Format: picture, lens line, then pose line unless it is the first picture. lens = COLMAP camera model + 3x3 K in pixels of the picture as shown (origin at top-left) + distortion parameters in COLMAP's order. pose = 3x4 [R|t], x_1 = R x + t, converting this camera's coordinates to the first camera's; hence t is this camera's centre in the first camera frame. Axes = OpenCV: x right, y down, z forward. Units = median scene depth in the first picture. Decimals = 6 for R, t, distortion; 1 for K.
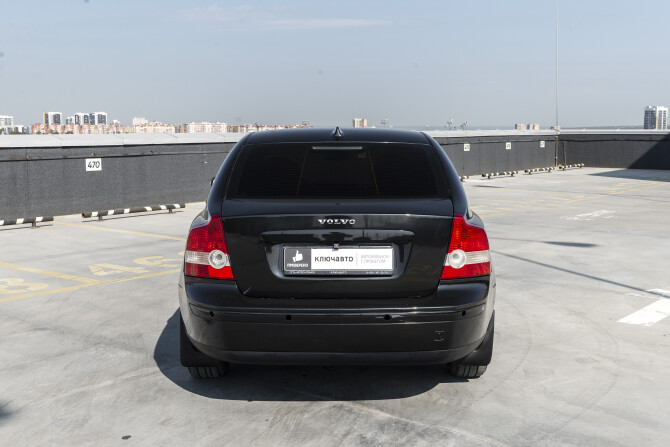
lens RADIAL K [[814.0, 0, 335.0], [0, 814.0, 223.5], [0, 0, 1]] dist [-0.007422, 0.010998]
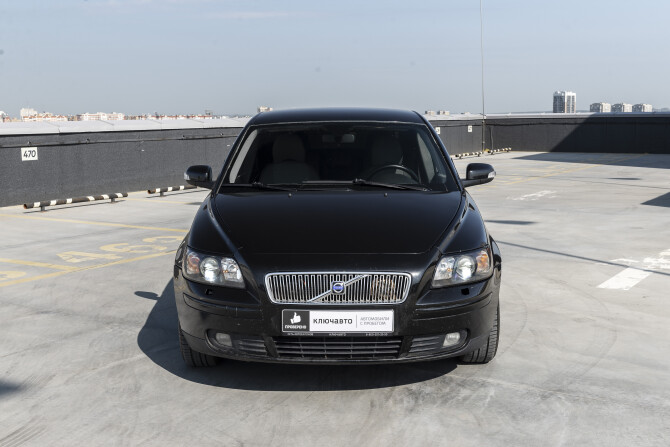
lens RADIAL K [[839.7, 0, 335.0], [0, 839.7, 223.5], [0, 0, 1]] dist [0.002258, -0.008387]
pose [[0.994473, -0.023805, 0.102263, -0.086111], [0.022718, 0.999673, 0.011774, 0.013203], [-0.102510, -0.009386, 0.994688, -0.049377]]
